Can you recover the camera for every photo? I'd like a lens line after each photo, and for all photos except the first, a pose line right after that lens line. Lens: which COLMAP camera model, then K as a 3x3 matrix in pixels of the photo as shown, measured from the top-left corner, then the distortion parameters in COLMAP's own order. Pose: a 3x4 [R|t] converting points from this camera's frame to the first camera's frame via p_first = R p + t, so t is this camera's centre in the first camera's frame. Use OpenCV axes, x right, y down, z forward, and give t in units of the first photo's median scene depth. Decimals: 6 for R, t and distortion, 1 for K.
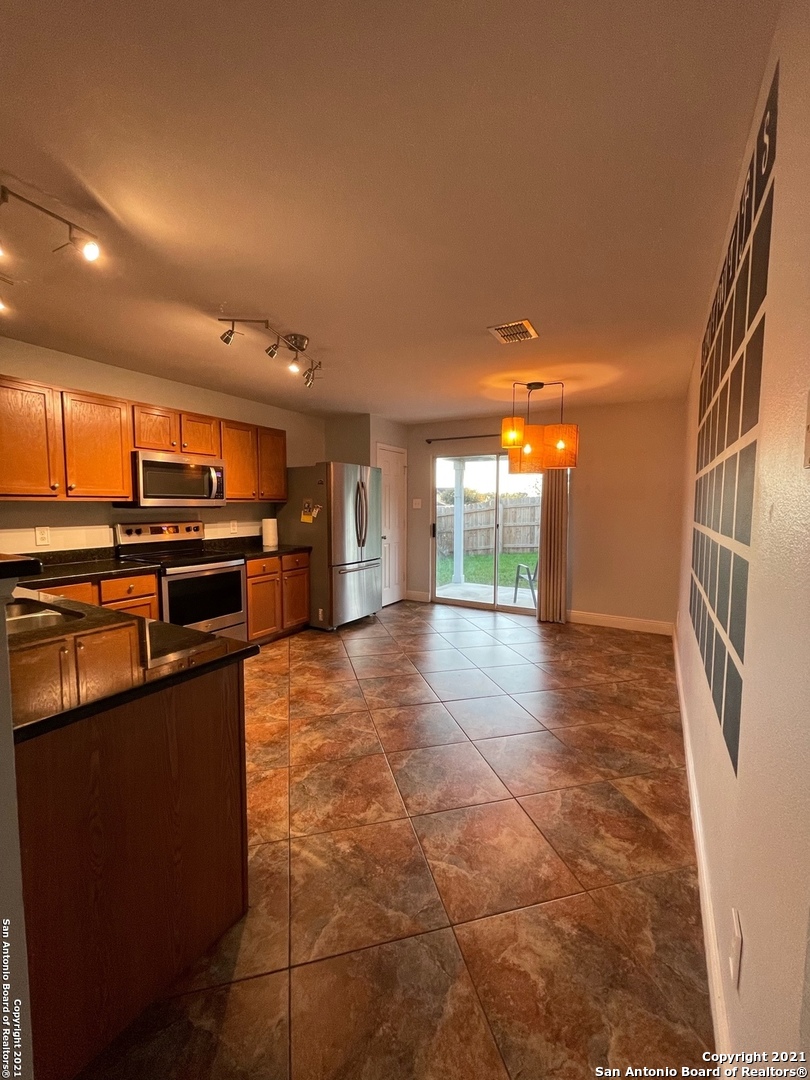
lens RADIAL K [[435.8, 0, 403.2], [0, 435.8, 536.6], [0, 0, 1]] dist [-0.000909, 0.000217]
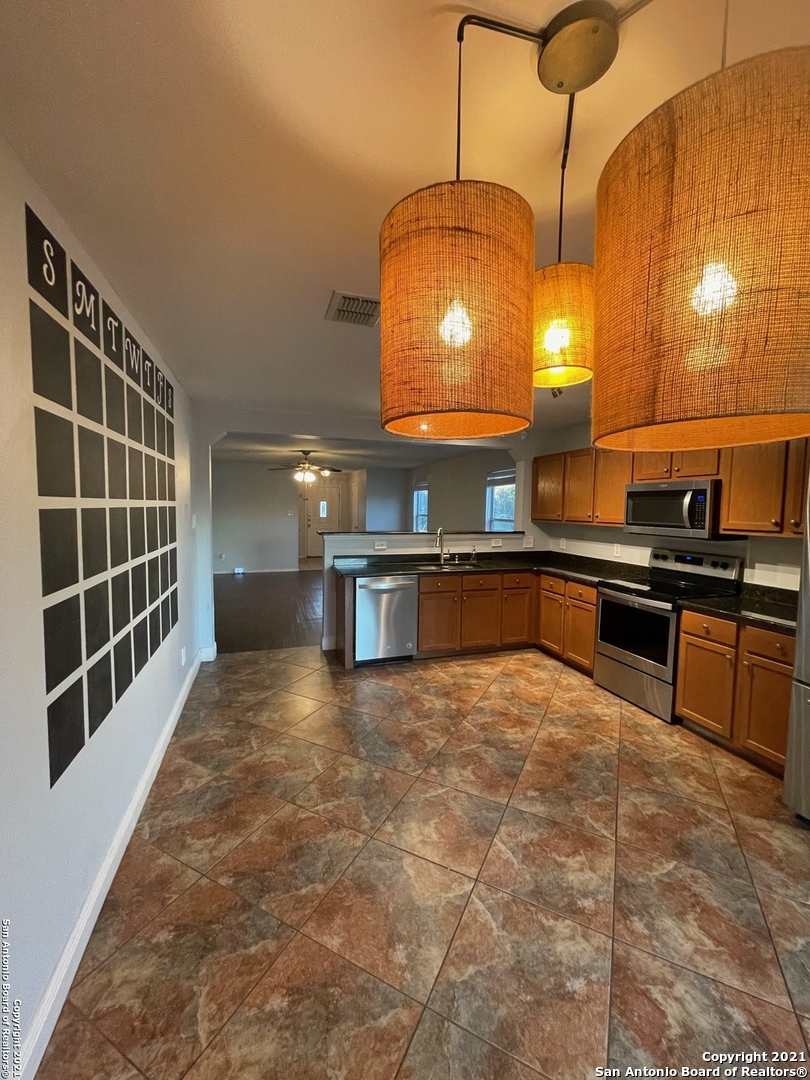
lens RADIAL K [[435.8, 0, 403.2], [0, 435.8, 536.6], [0, 0, 1]] dist [-0.000909, 0.000217]
pose [[-0.669566, 0.038171, -0.741771, 0.749562], [-0.070214, 0.990953, 0.114373, -0.174972], [0.739426, 0.128663, -0.660829, 1.568287]]
